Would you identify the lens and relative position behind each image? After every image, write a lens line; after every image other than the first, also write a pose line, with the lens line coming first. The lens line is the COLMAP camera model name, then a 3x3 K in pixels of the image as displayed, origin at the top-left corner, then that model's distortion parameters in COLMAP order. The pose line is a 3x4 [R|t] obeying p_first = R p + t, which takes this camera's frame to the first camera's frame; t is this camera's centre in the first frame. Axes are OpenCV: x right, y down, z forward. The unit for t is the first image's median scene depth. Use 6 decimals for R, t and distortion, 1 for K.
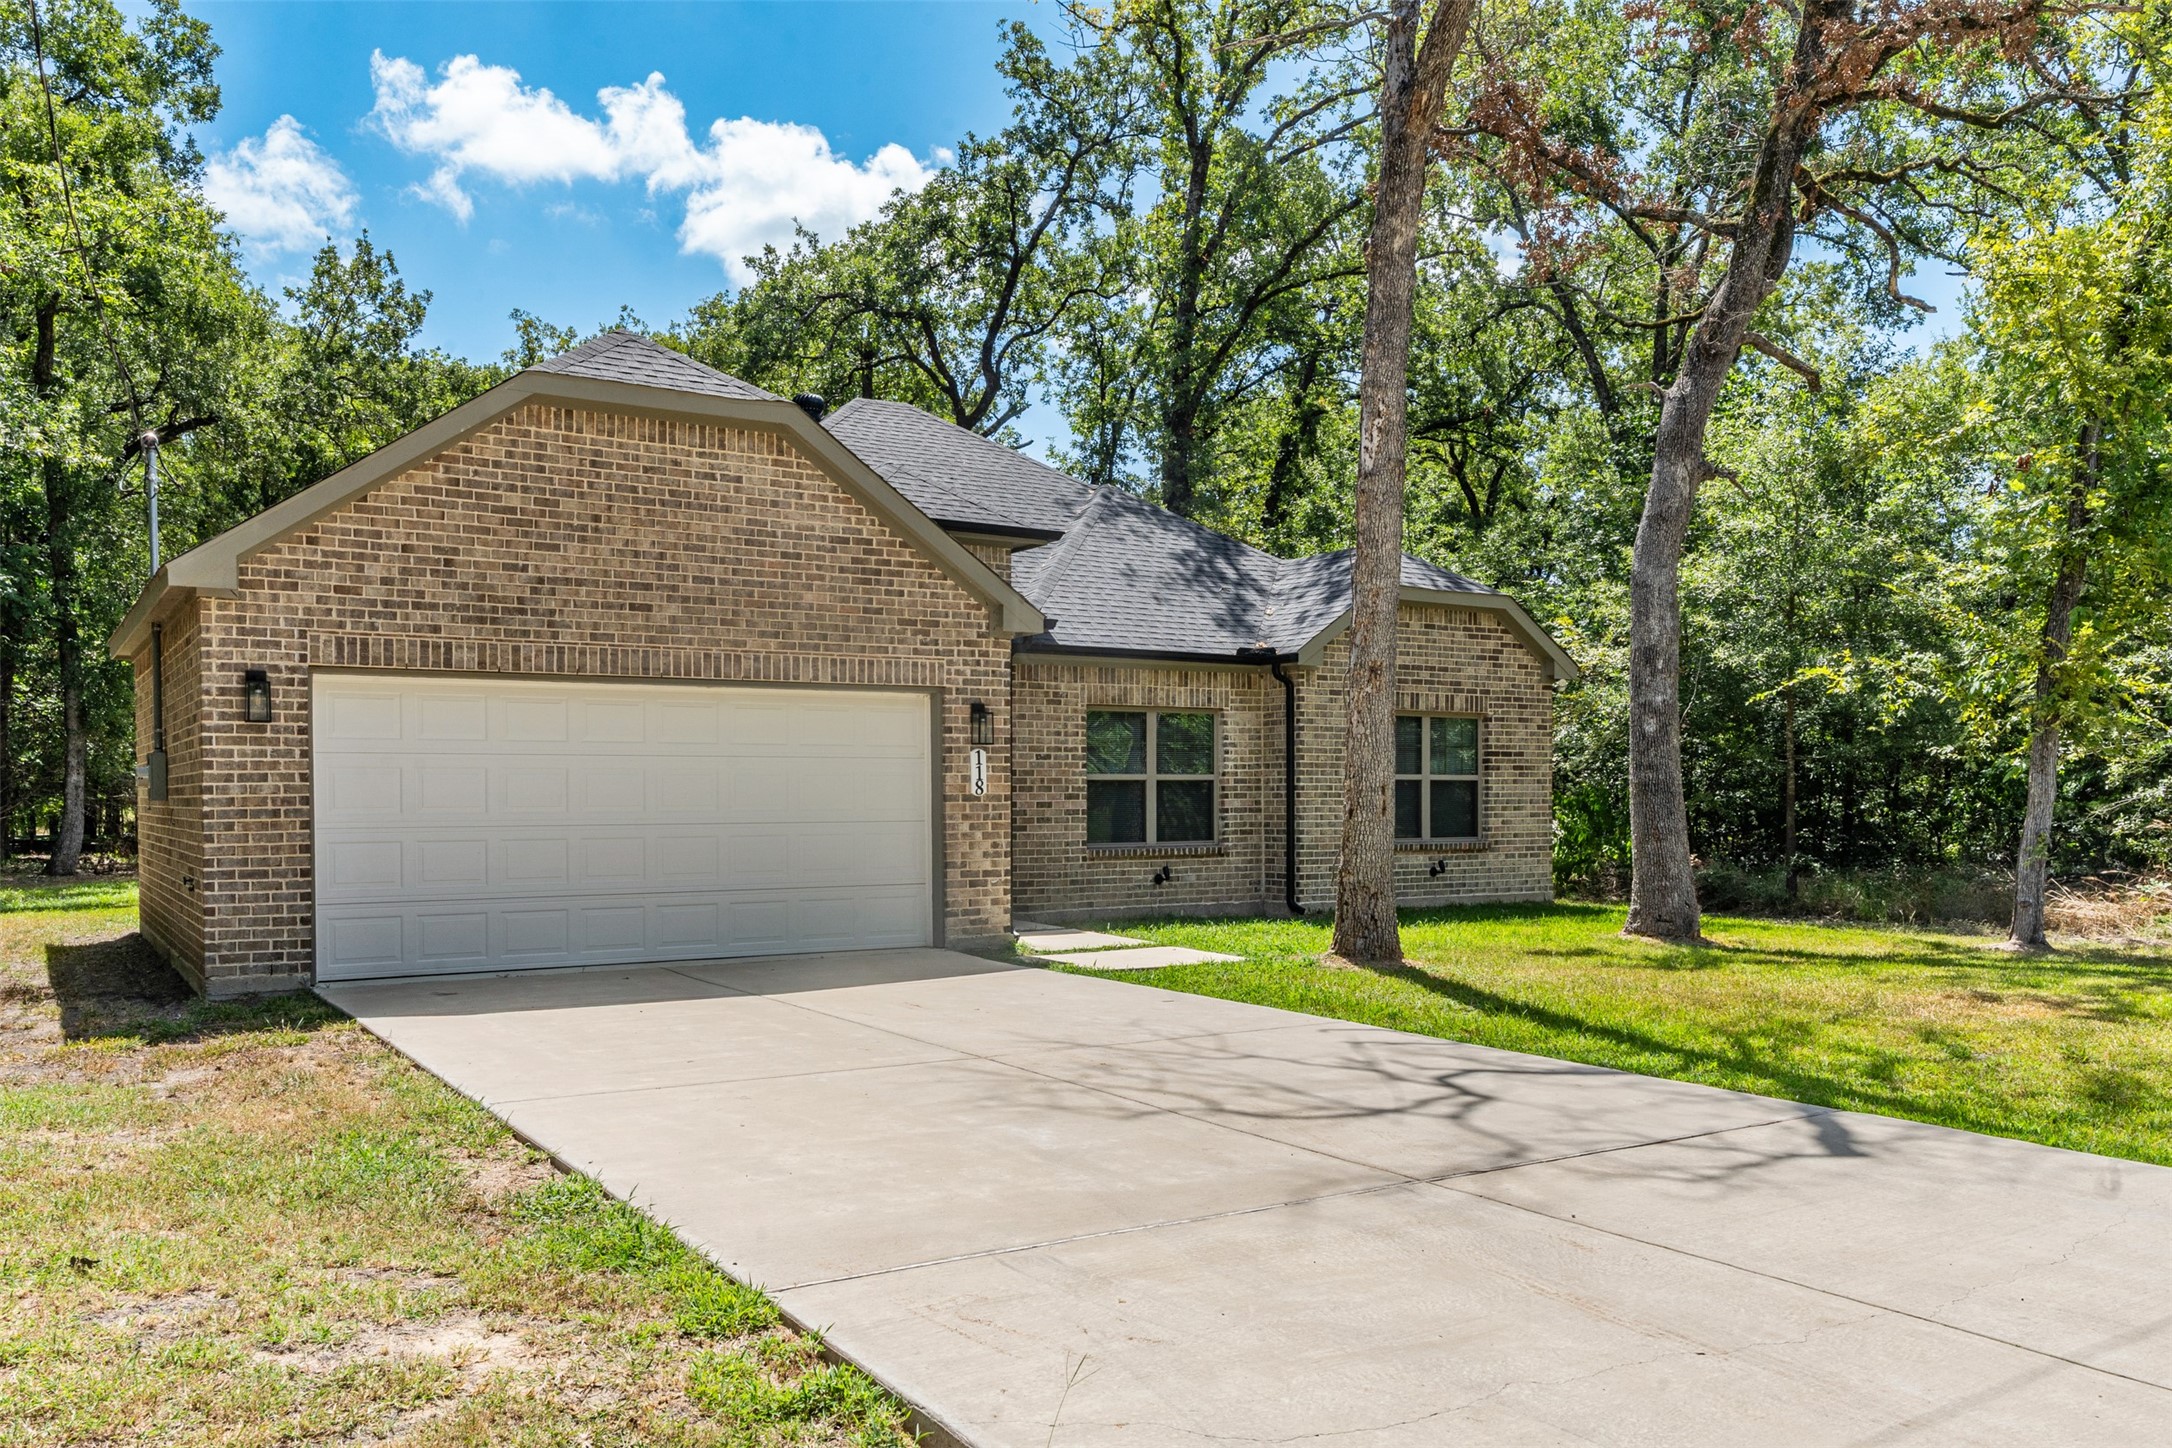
lens RADIAL K [[1614.8, 0, 1091.2], [0, 1614.8, 745.7], [0, 0, 1]] dist [0.009537, -0.000754]
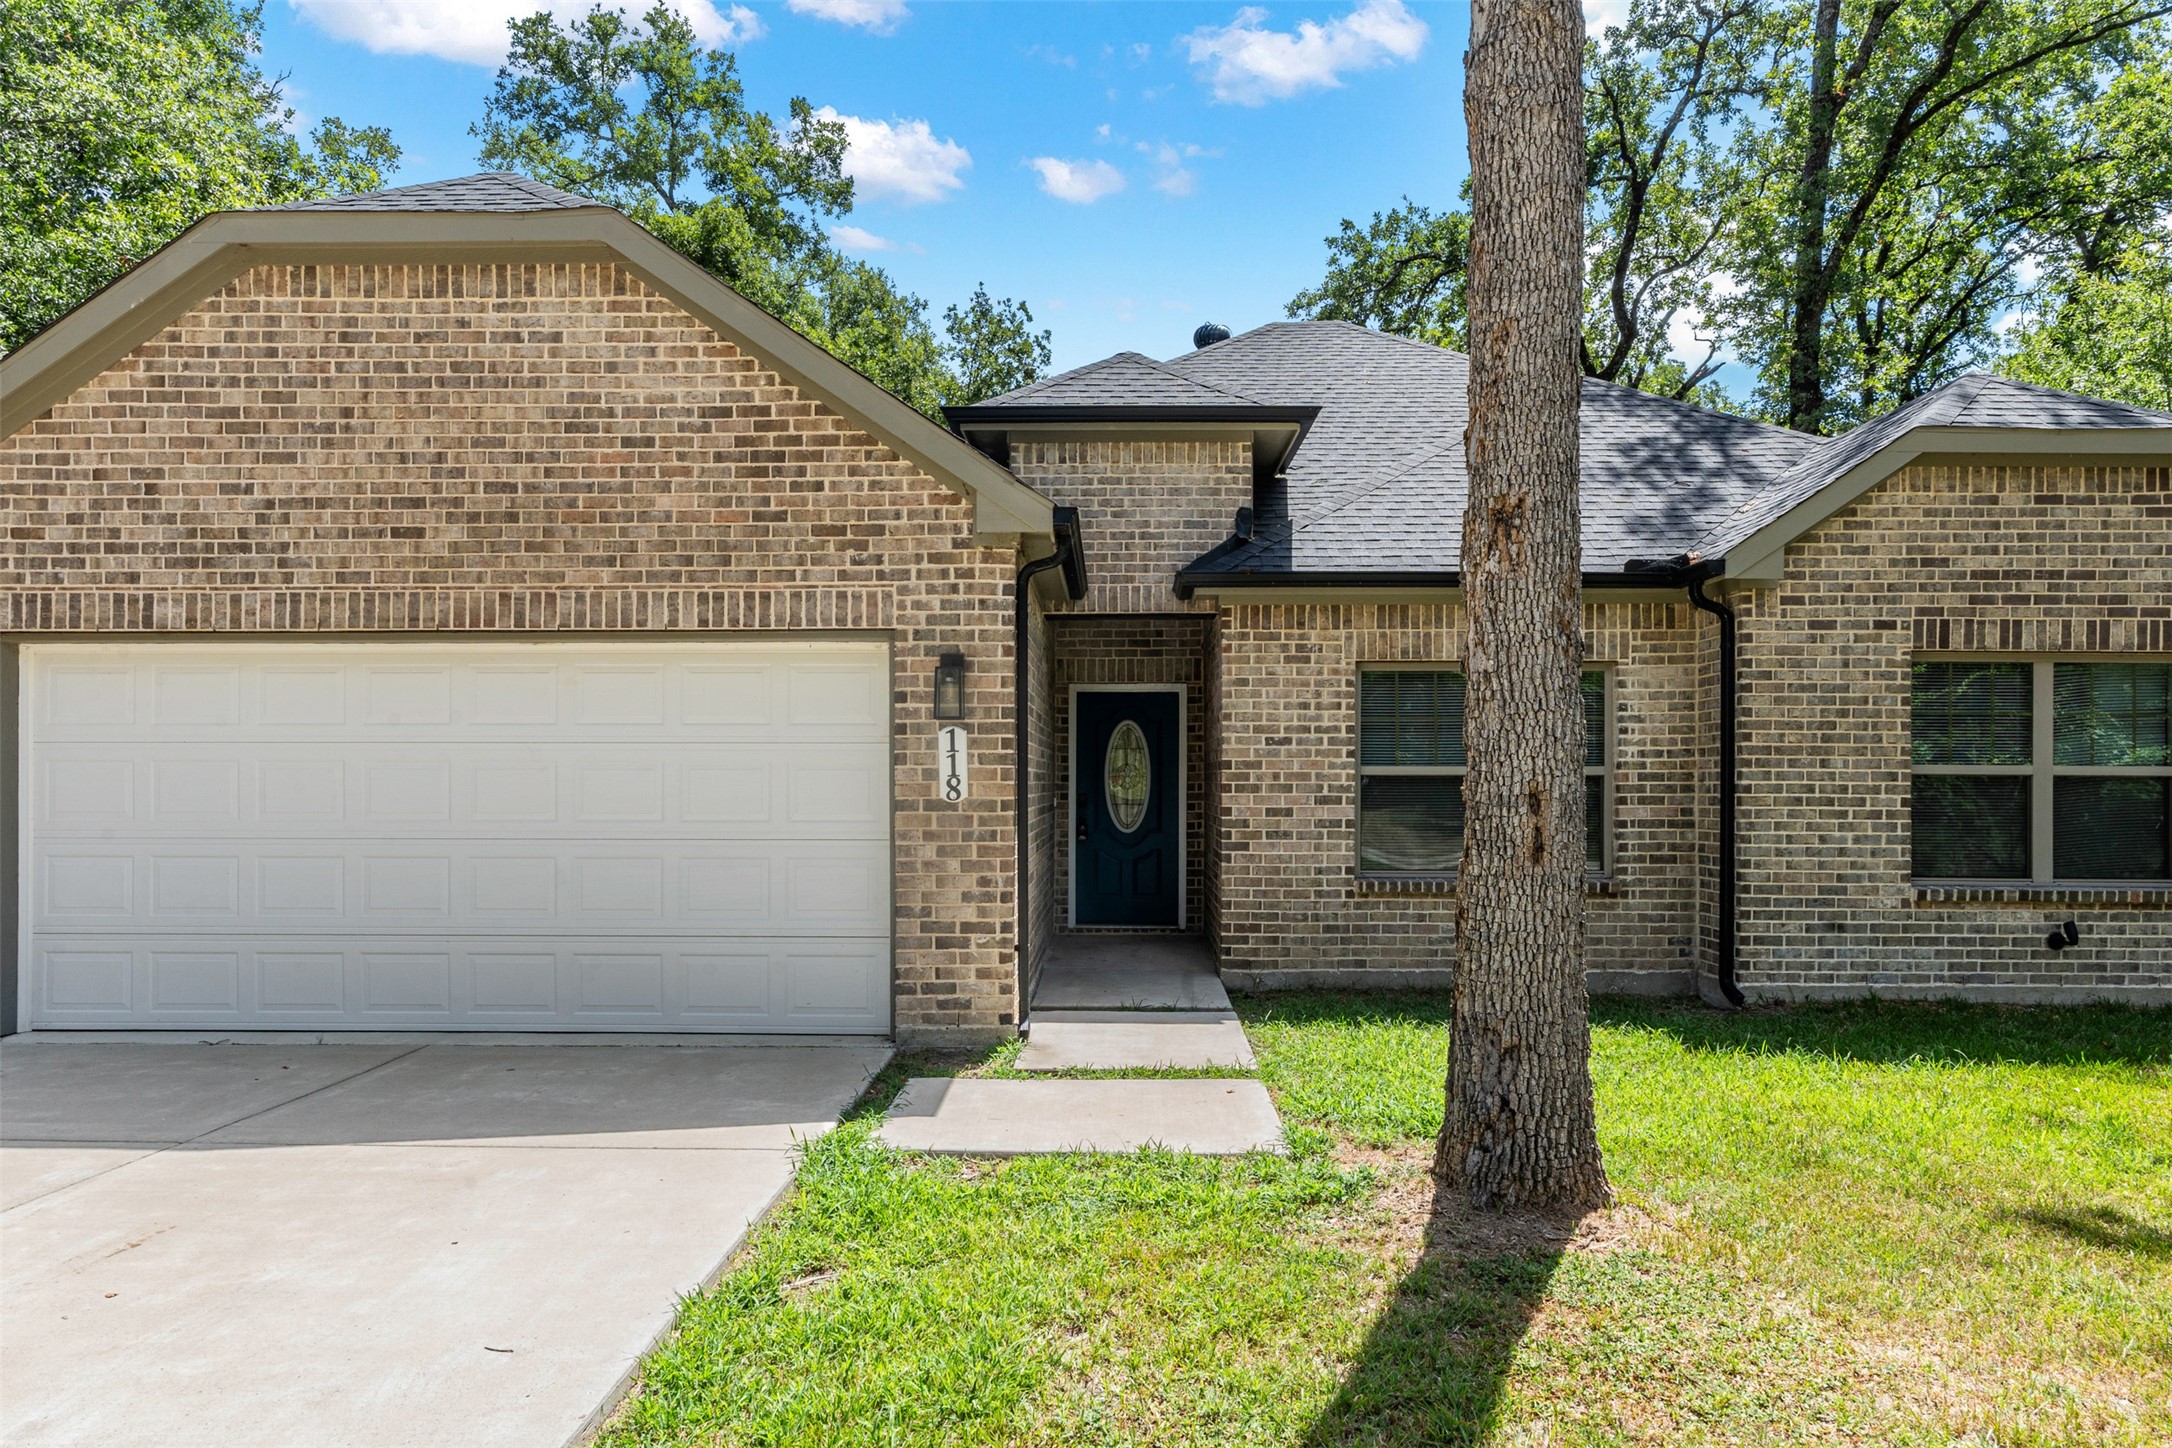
lens RADIAL K [[1308.2, 0, 1115.4], [0, 1308.2, 760.6], [0, 0, 1]] dist [-0.000871, -0.000855]
pose [[0.834040, -0.006162, -0.551670, 0.279369], [0.012526, 0.999891, 0.007770, 0.012875], [0.551562, -0.013391, 0.834026, 0.658147]]
